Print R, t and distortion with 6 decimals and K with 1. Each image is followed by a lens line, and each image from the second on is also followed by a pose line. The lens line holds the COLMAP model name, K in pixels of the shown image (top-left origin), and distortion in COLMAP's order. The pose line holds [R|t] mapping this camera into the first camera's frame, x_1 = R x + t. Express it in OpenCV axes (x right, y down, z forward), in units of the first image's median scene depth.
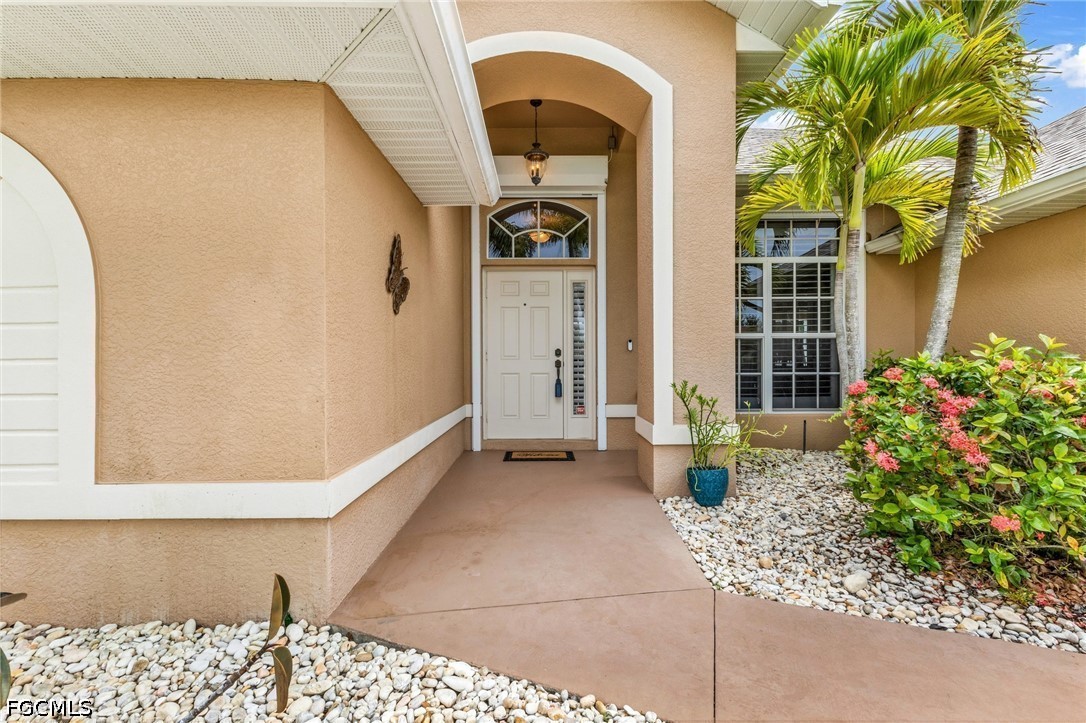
lens RADIAL K [[471.8, 0, 541.9], [0, 471.8, 359.1], [0, 0, 1]] dist [0.008912, 0.000041]
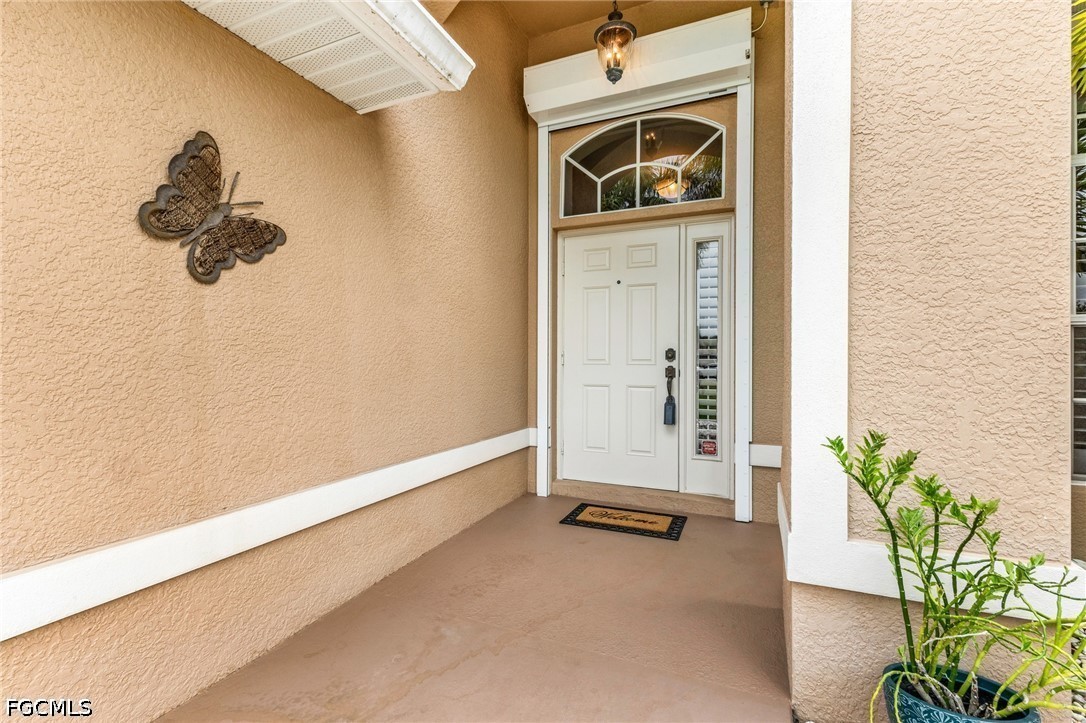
lens RADIAL K [[473.8, 0, 530.4], [0, 473.8, 360.2], [0, 0, 1]] dist [0.013938, 0.000237]
pose [[0.908263, 0.007923, -0.418325, 0.134983], [-0.008883, 0.999960, -0.000348, -0.004512], [0.418306, 0.004032, 0.908297, 0.350944]]
